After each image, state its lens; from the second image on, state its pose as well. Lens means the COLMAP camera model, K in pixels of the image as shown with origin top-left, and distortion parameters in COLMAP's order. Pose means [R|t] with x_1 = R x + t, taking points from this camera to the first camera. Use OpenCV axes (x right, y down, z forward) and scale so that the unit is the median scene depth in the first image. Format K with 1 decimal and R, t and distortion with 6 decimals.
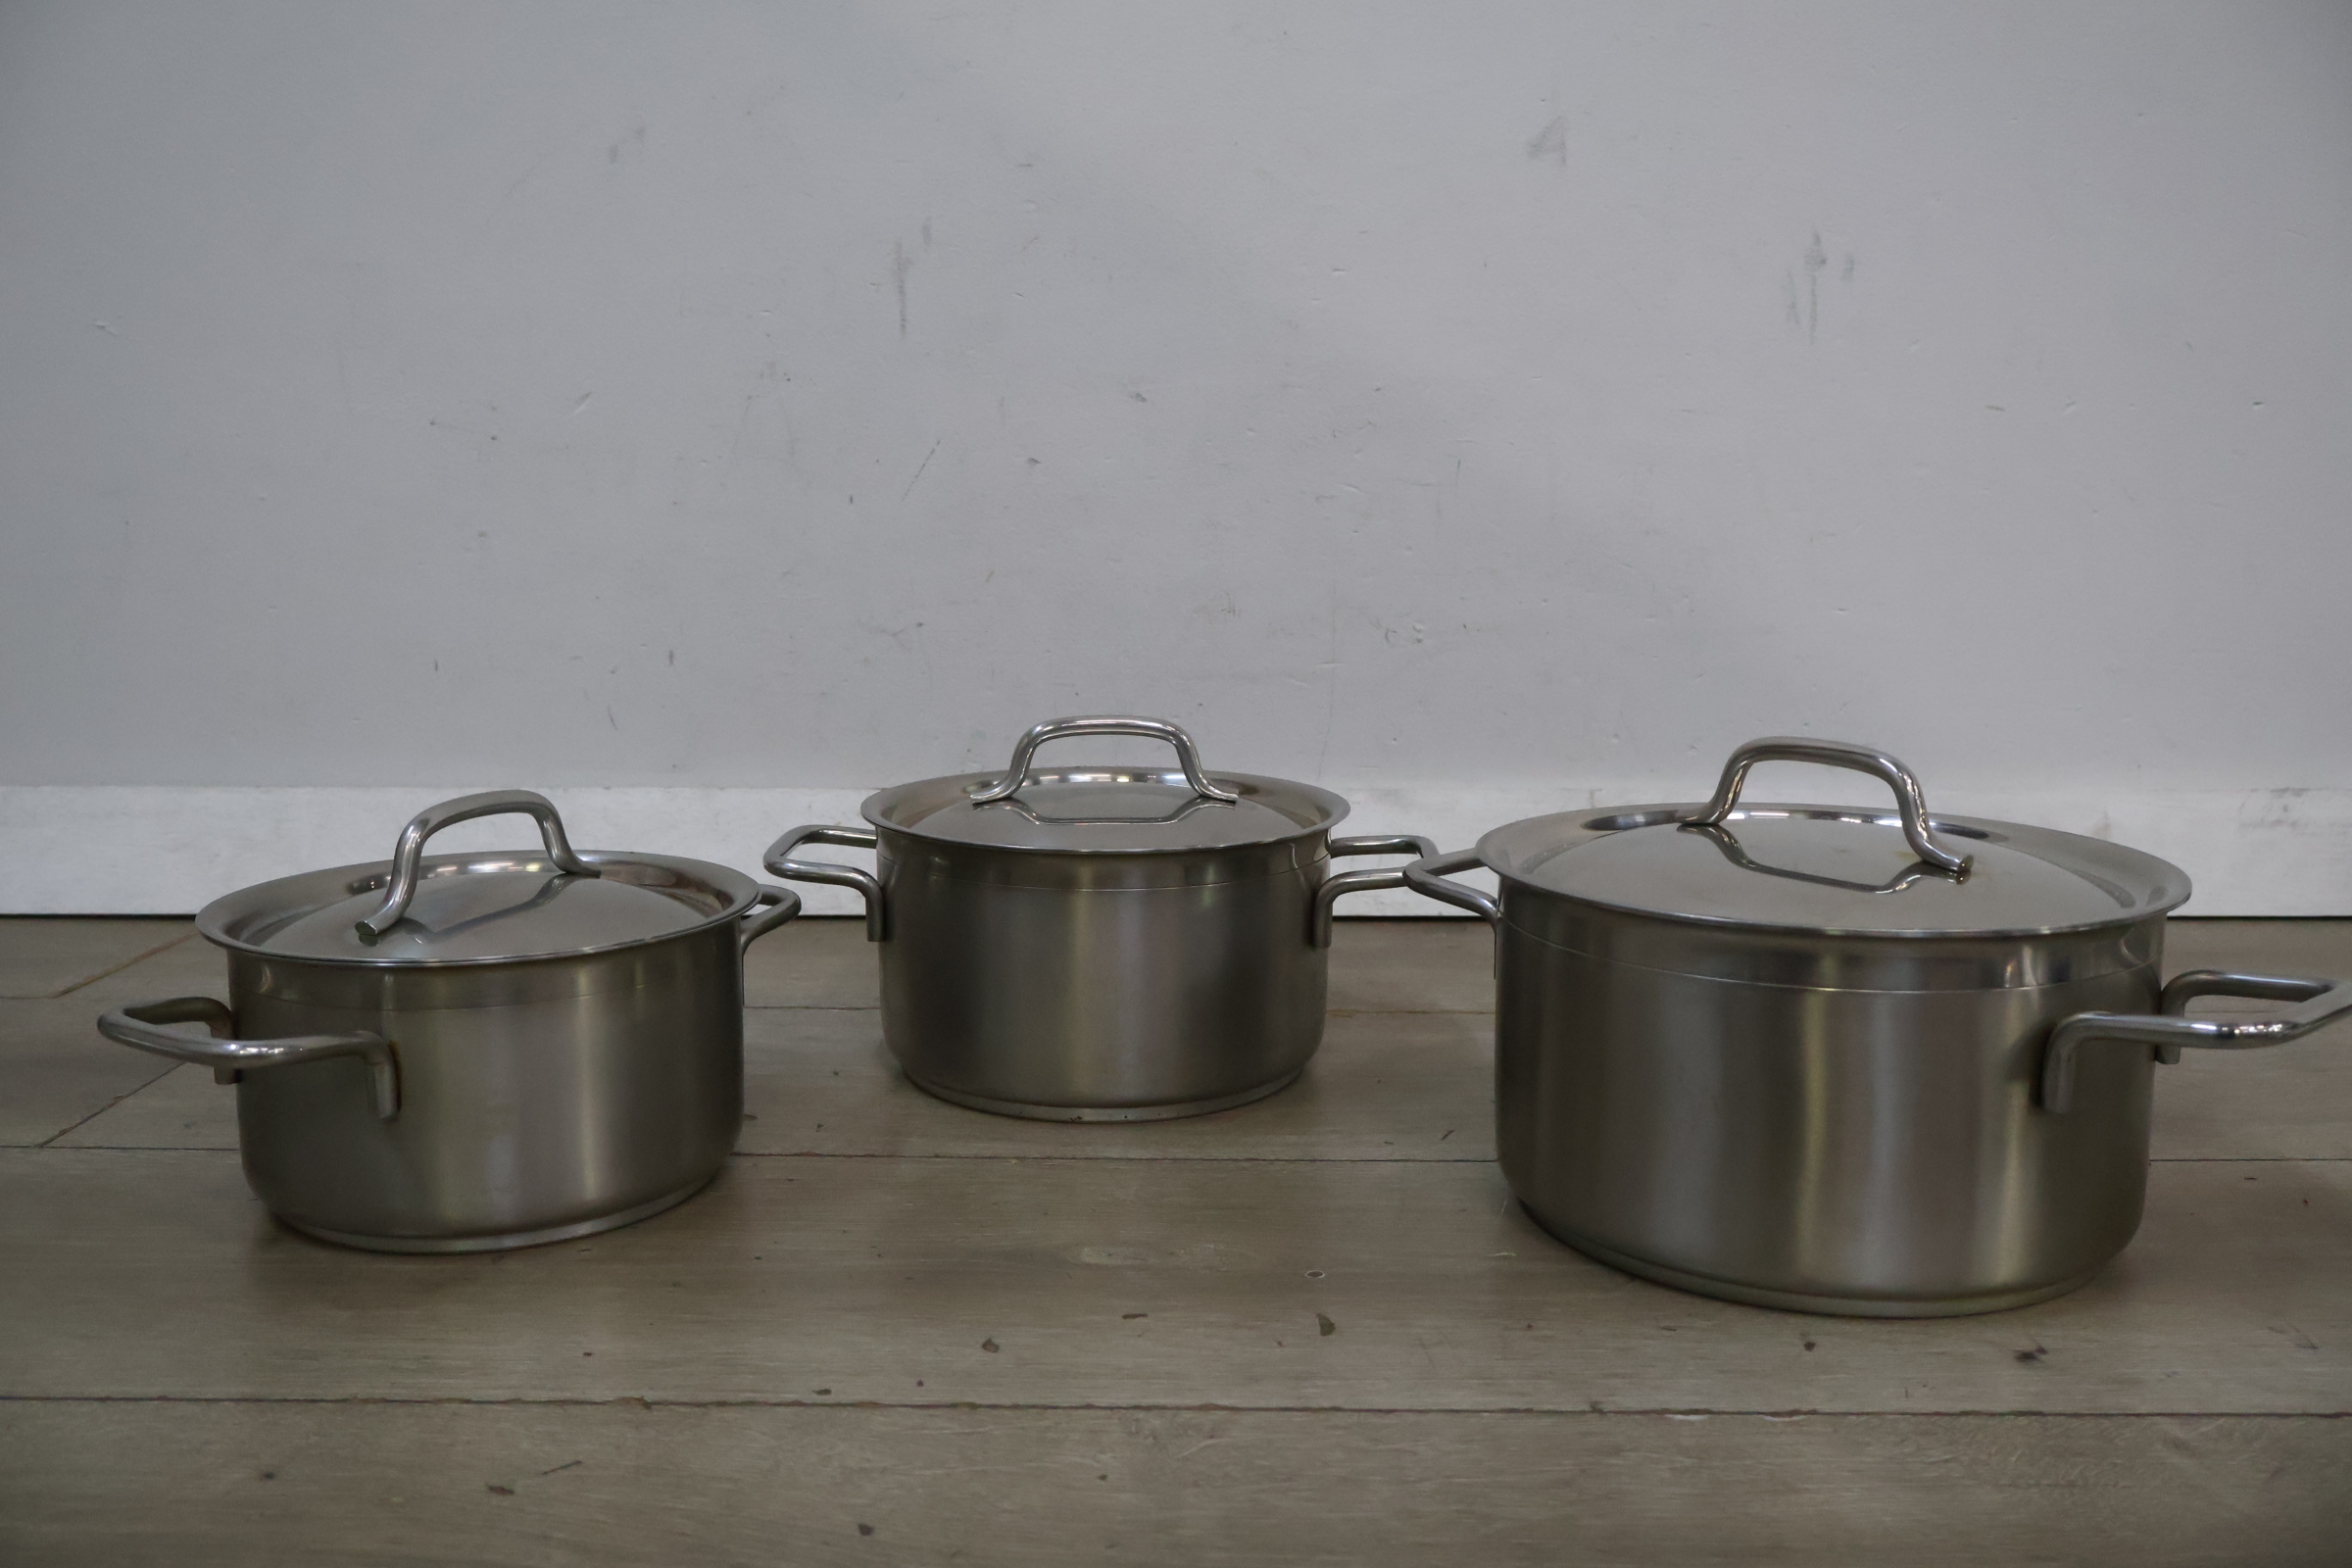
lens RADIAL K [[1963.3, 0, 1176.0], [0, 1963.3, 784.0], [0, 0, 1]] dist [0.006617, 0.002665]
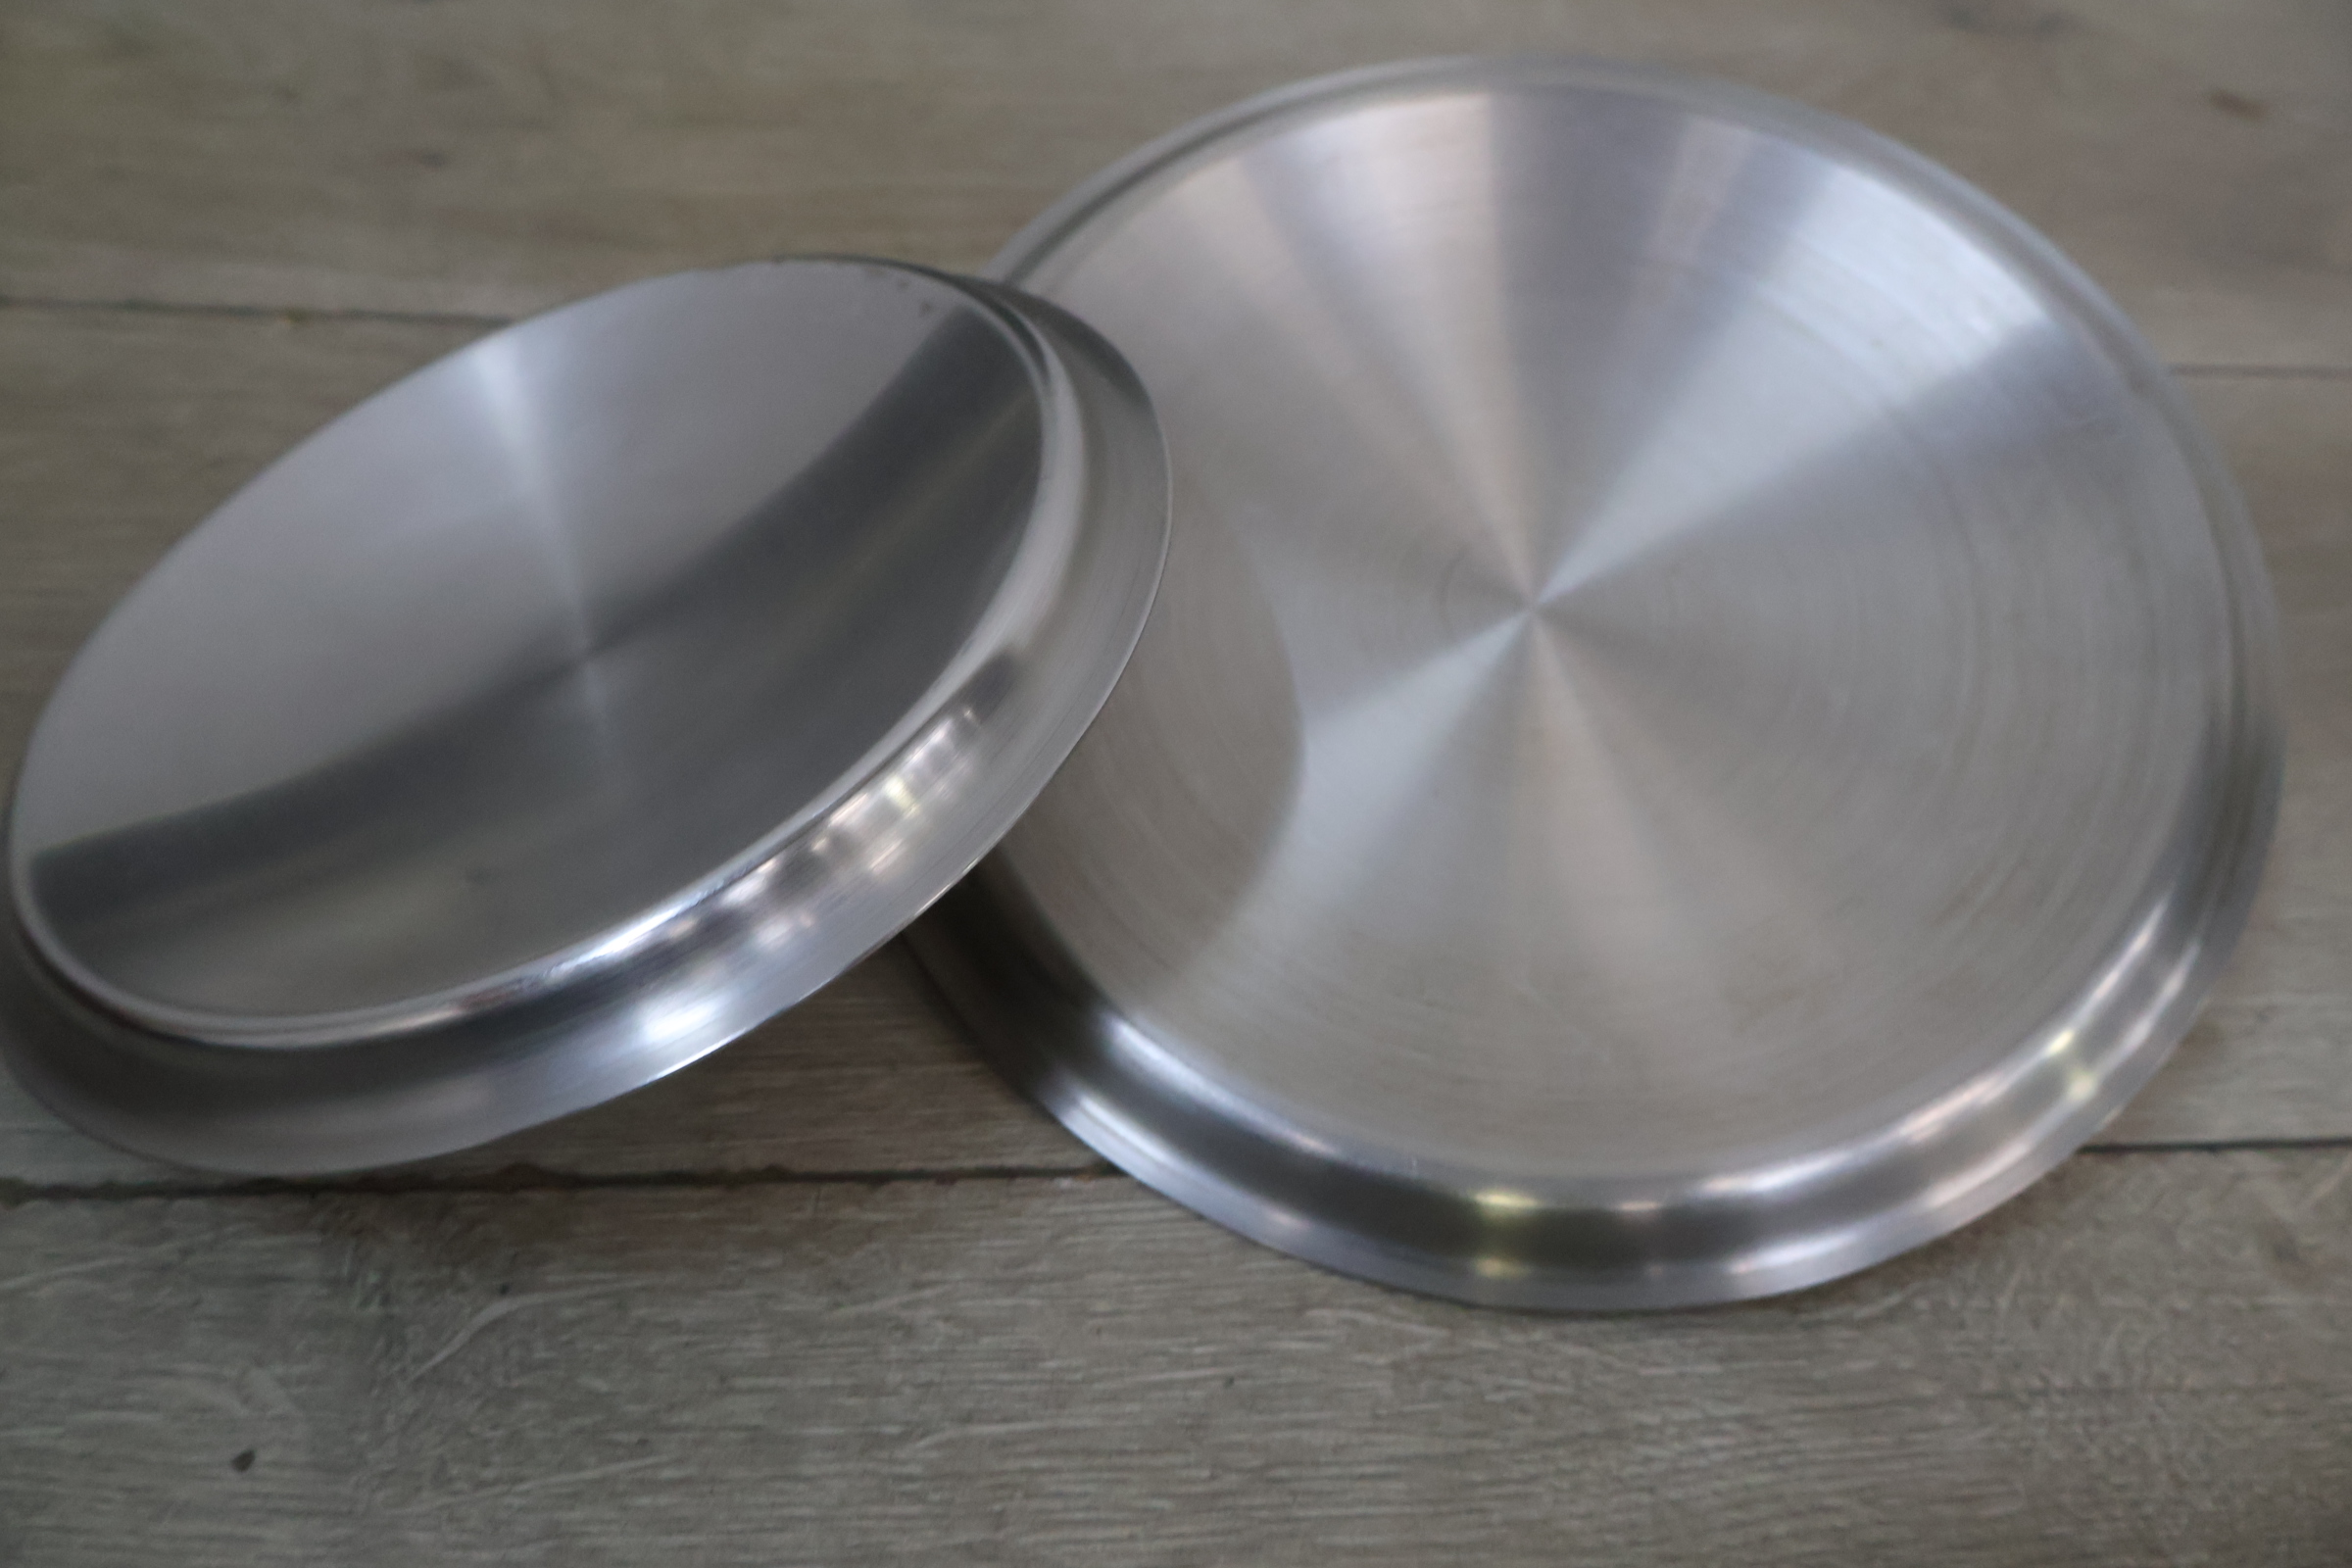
lens RADIAL K [[1963.3, 0, 1176.0], [0, 1963.3, 784.0], [0, 0, 1]] dist [0.006617, 0.002665]
pose [[0.990733, -0.007378, 0.135625, 0.097859], [-0.080220, 0.773977, 0.628112, -0.076384], [-0.109605, -0.633171, 0.766212, 0.555826]]
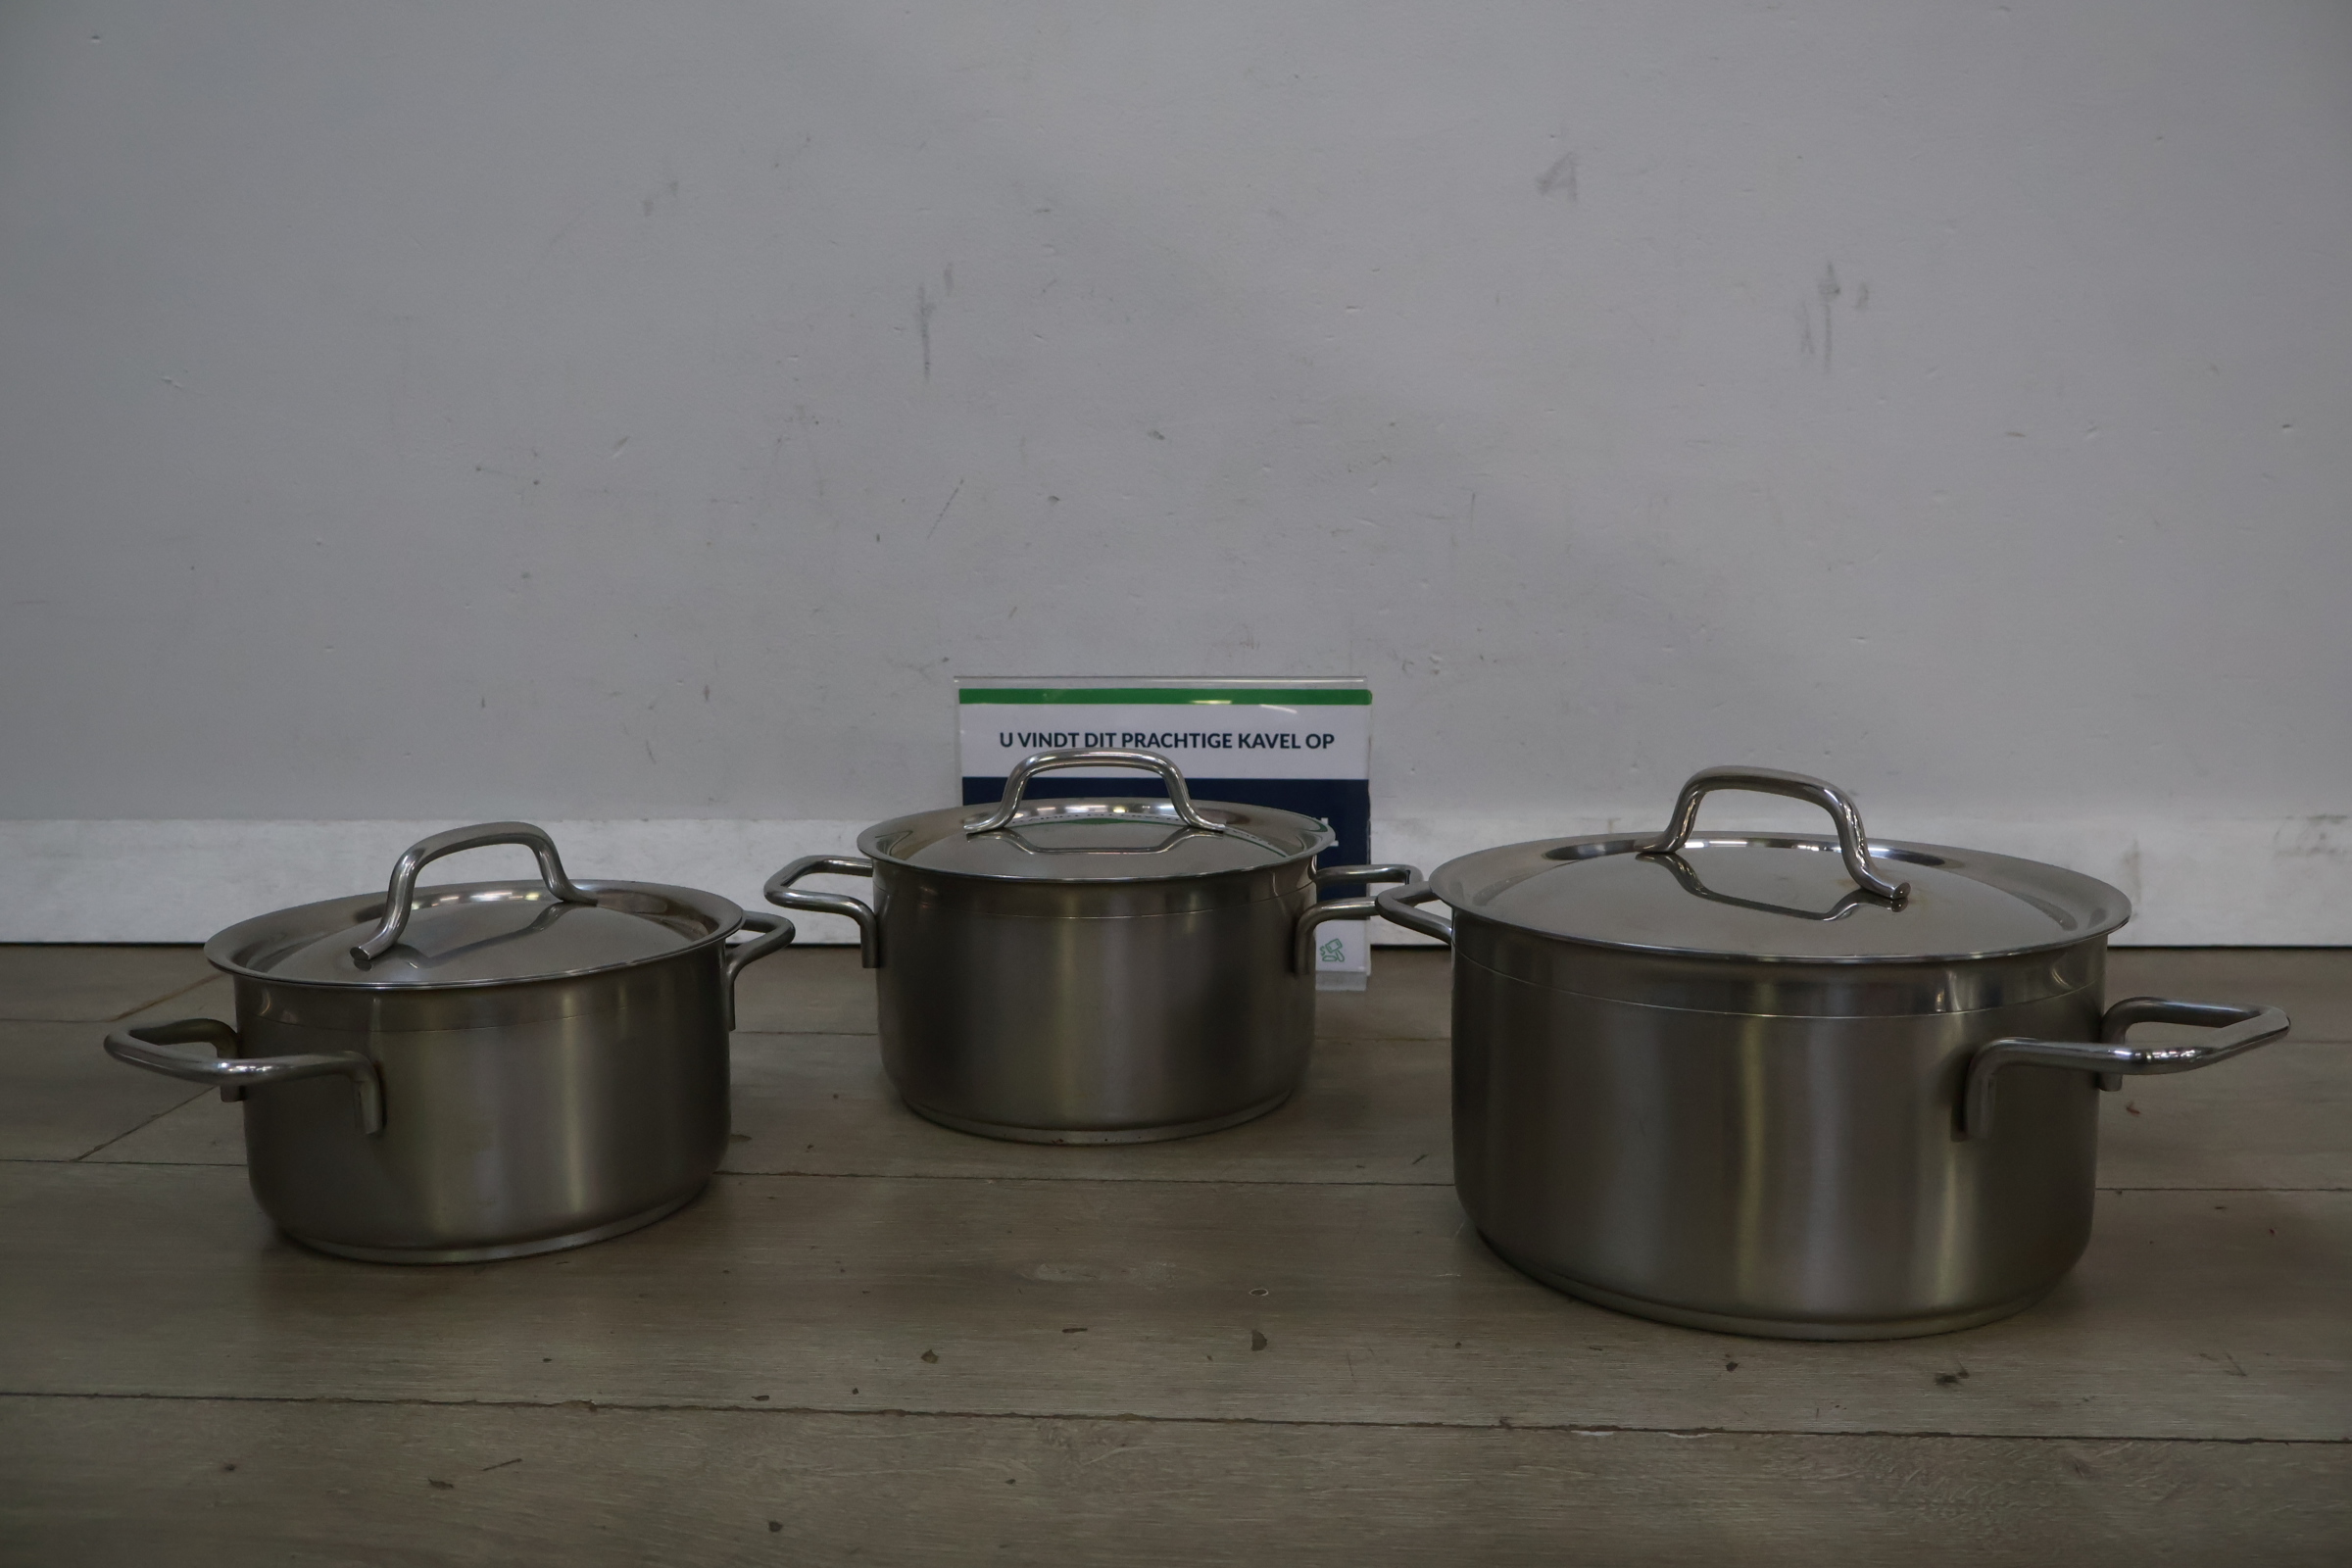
lens RADIAL K [[1972.7, 0, 1185.5], [0, 1972.7, 790.2], [0, 0, 1]] dist [0.008436, 0.003308]
pose [[0.998518, -0.003500, -0.054312, 0.088297], [0.002817, 0.999916, -0.012645, 0.000511], [0.054351, 0.012473, 0.998444, -0.033309]]
